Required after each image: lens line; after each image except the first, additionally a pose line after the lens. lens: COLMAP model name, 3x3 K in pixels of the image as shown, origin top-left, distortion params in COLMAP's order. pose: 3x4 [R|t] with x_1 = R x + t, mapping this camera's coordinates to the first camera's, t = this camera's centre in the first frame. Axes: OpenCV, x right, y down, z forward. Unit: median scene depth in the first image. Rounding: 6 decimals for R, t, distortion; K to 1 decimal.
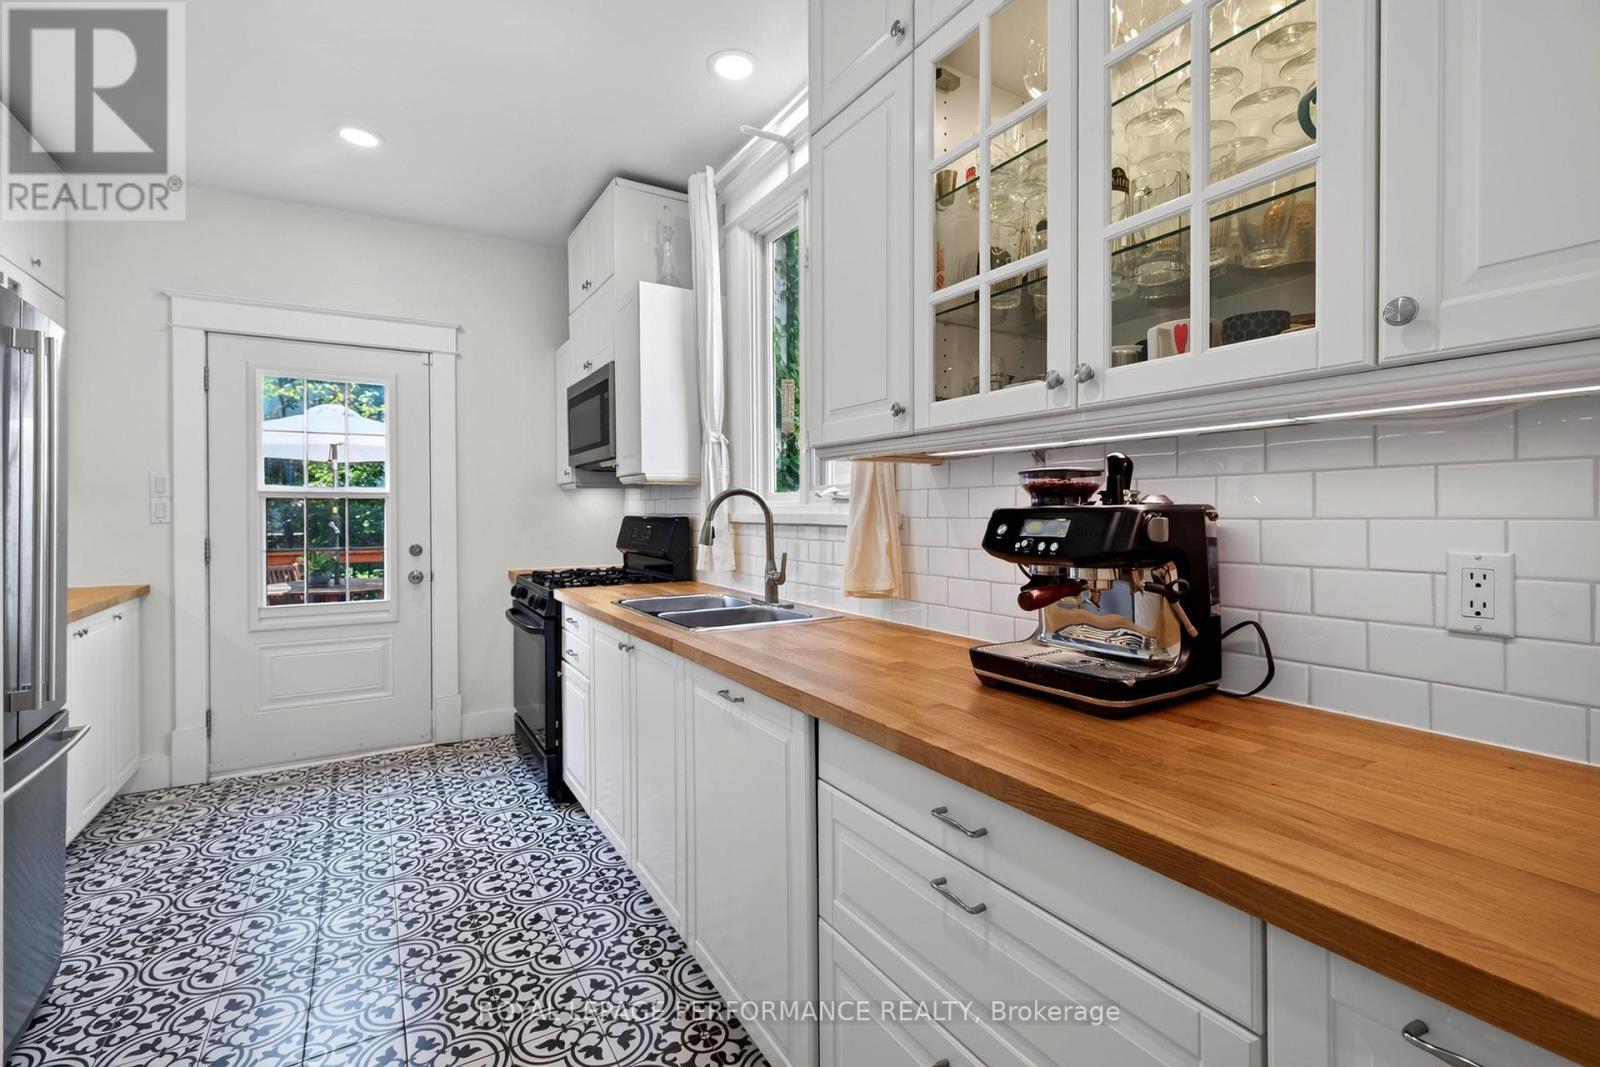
lens RADIAL K [[707.5, 0, 796.0], [0, 707.5, 519.7], [0, 0, 1]] dist [0.008818, -0.000363]
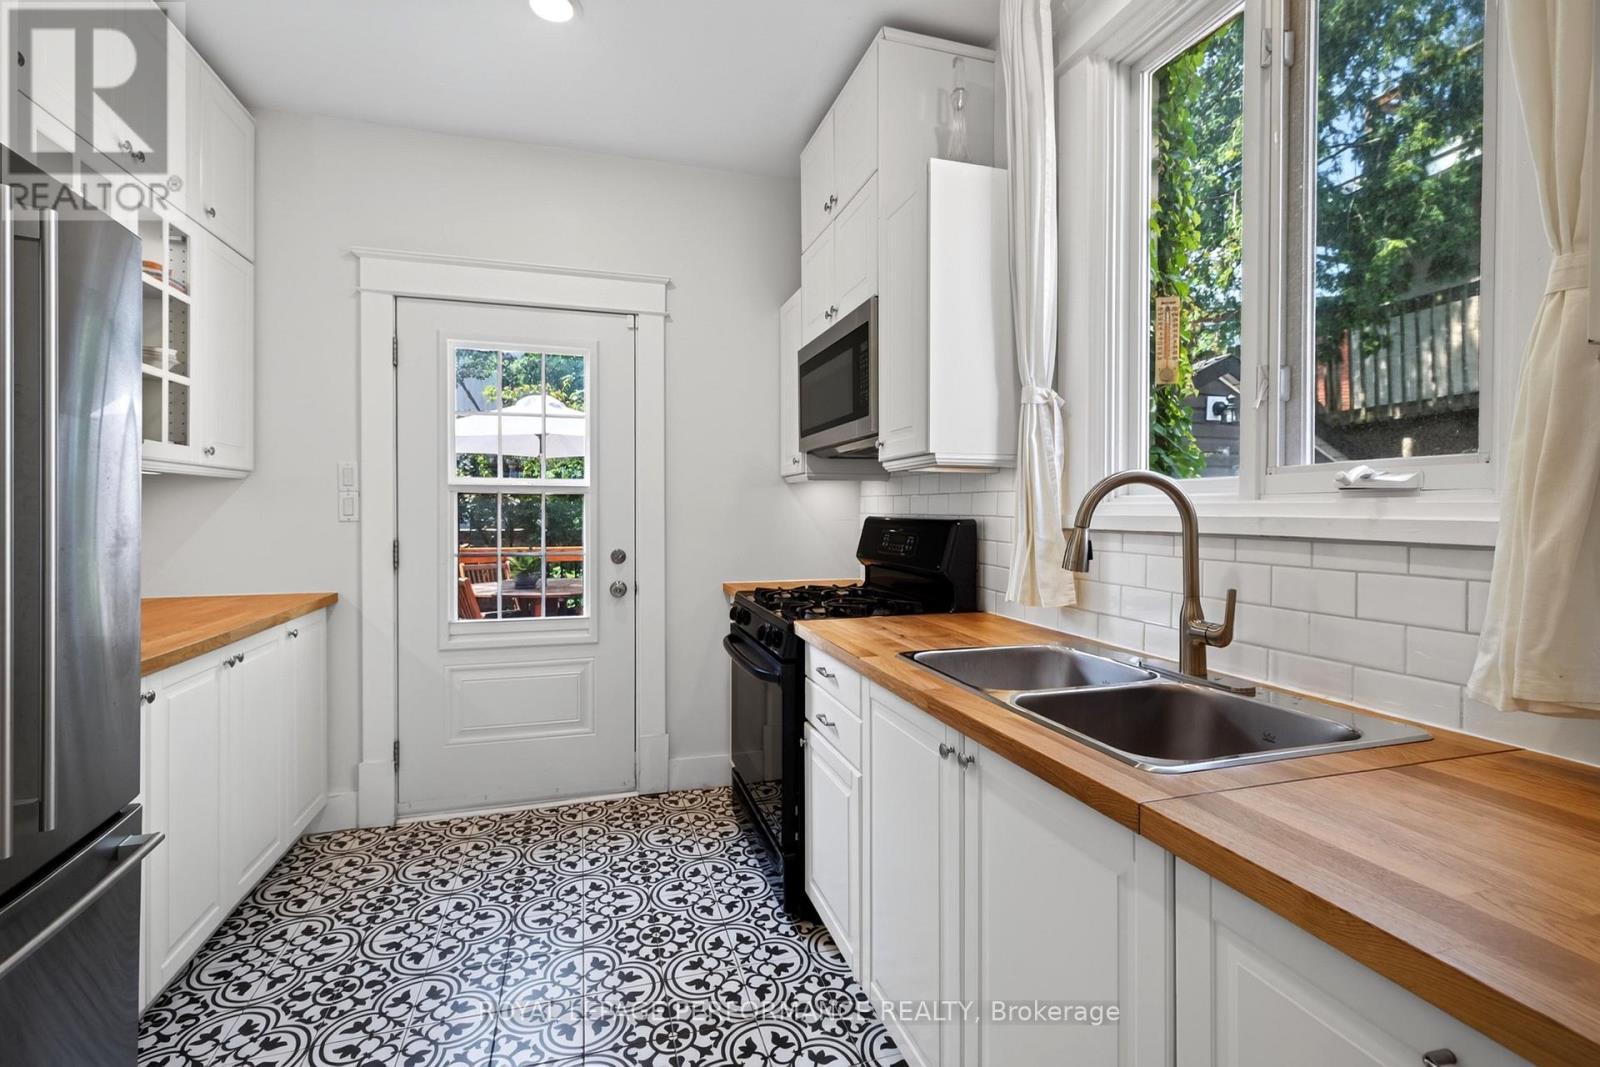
lens RADIAL K [[685.4, 0, 806.4], [0, 685.4, 525.3], [0, 0, 1]] dist [0.011487, -0.002309]
pose [[0.973456, 0.010578, -0.228629, -0.163526], [-0.008478, 0.999912, 0.010164, -0.003785], [0.228716, -0.007956, 0.973461, 0.316283]]
